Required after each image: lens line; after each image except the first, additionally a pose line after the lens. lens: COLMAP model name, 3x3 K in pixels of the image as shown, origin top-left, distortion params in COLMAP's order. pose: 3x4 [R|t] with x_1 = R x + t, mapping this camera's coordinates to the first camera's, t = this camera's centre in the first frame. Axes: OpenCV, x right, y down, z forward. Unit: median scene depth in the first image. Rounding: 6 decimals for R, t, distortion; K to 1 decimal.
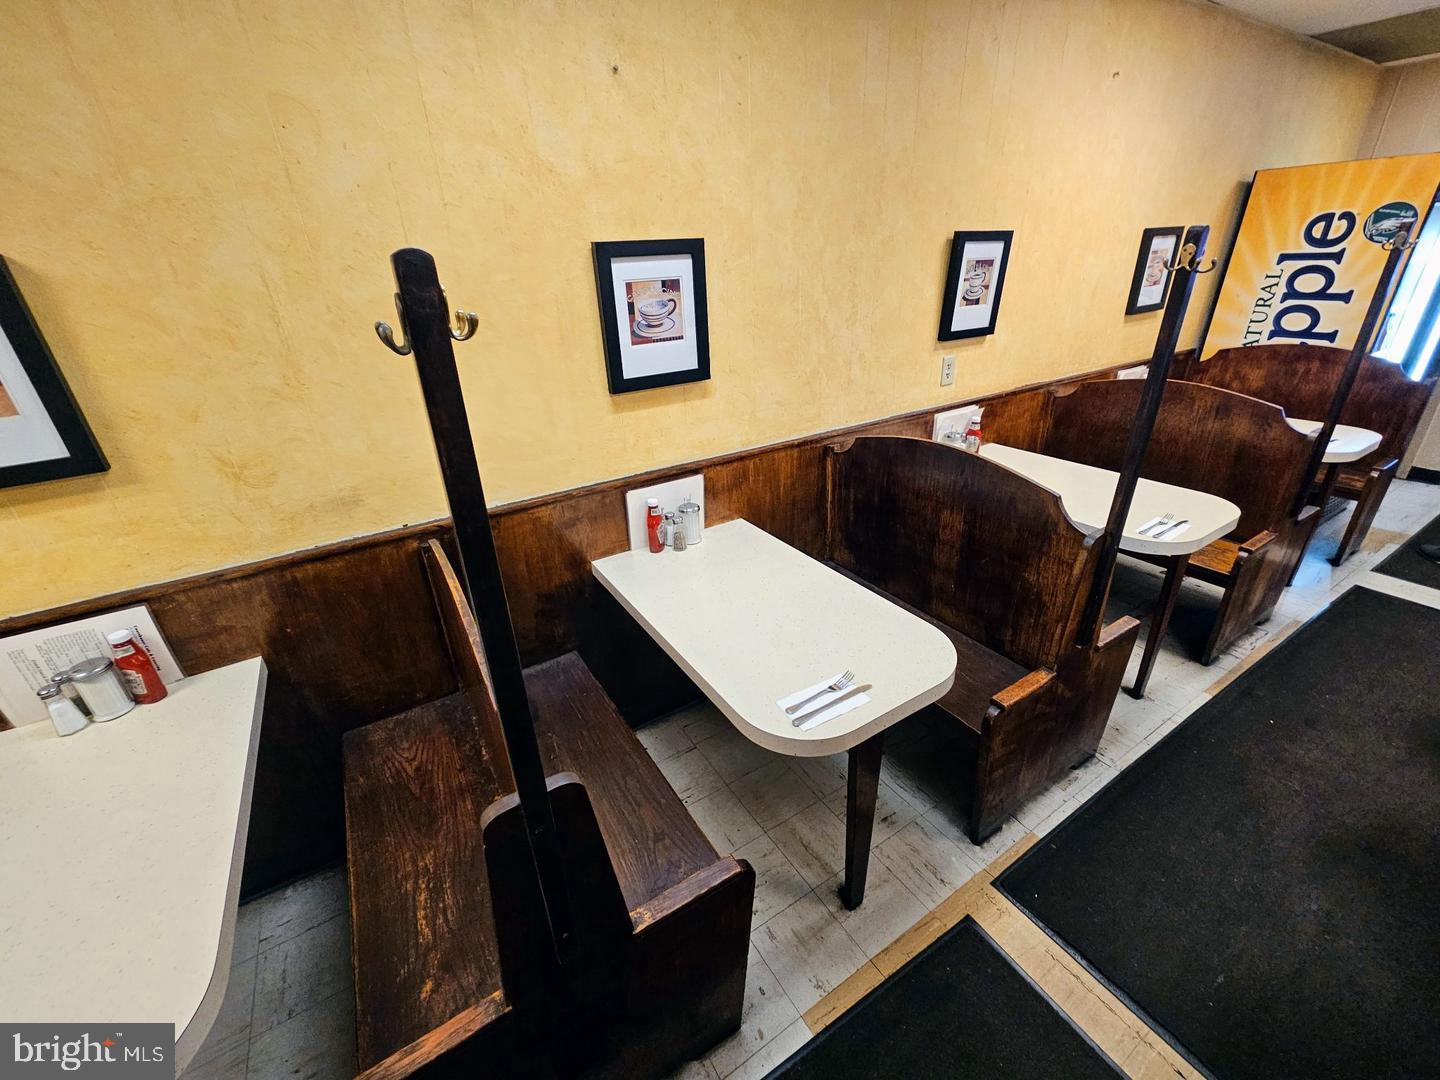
lens RADIAL K [[594.8, 0, 717.6], [0, 594.8, 540.4], [0, 0, 1]] dist [0.008294, -0.000503]
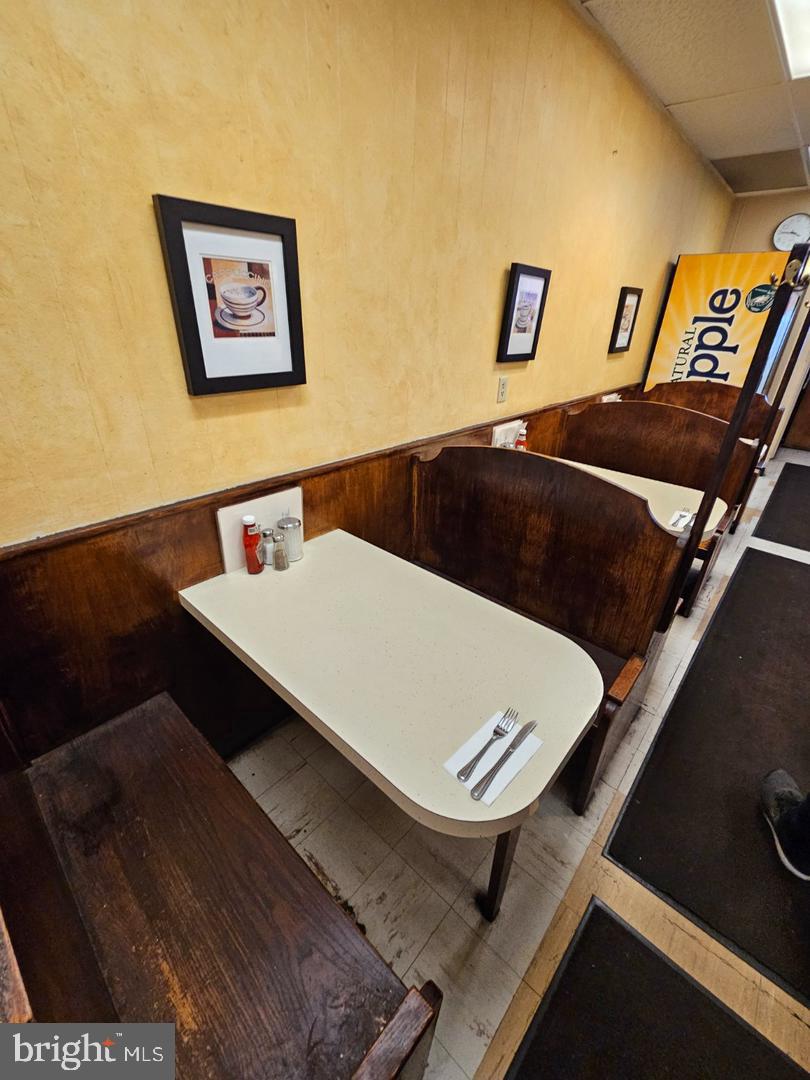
lens RADIAL K [[446.1, 0, 409.2], [0, 446.1, 537.6], [0, 0, 1]] dist [0.008294, -0.000503]
pose [[0.955939, -0.060871, 0.287185, -0.069520], [0.052678, 0.997956, 0.036179, -0.046578], [-0.288800, -0.019457, 0.957192, 0.267647]]
